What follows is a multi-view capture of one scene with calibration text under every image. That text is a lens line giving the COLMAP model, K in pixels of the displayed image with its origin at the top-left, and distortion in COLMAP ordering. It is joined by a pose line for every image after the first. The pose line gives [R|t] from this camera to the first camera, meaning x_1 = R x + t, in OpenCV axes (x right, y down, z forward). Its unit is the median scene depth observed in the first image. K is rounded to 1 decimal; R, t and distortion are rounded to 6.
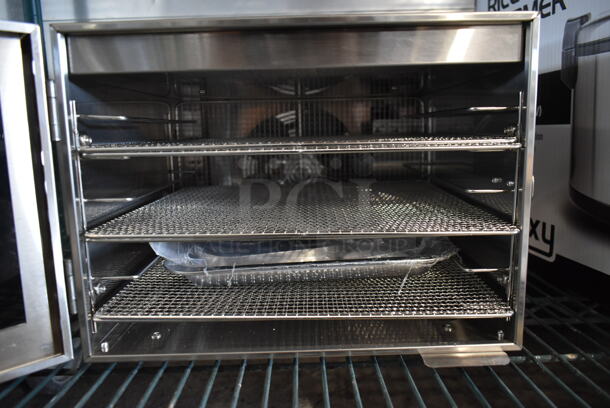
lens RADIAL K [[451.2, 0, 307.3], [0, 451.2, 201.2], [0, 0, 1]] dist [-0.014961, 0.014376]
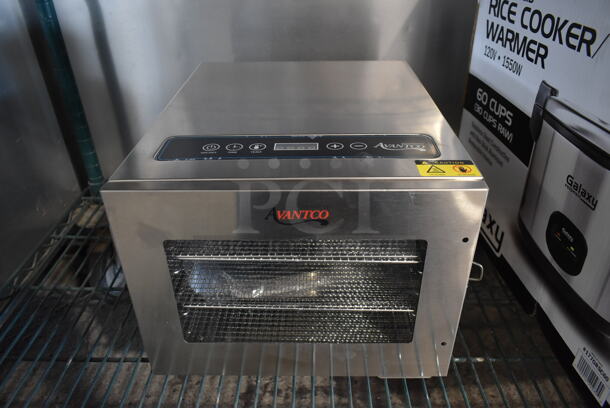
lens RADIAL K [[451.2, 0, 308.5], [0, 451.2, 199.9], [0, 0, 1]] dist [-0.014961, 0.014376]
pose [[0.999666, 0.020061, -0.016265, 0.025110], [-0.012409, 0.925424, 0.378730, -0.538227], [0.022649, -0.378402, 0.925364, -0.148430]]
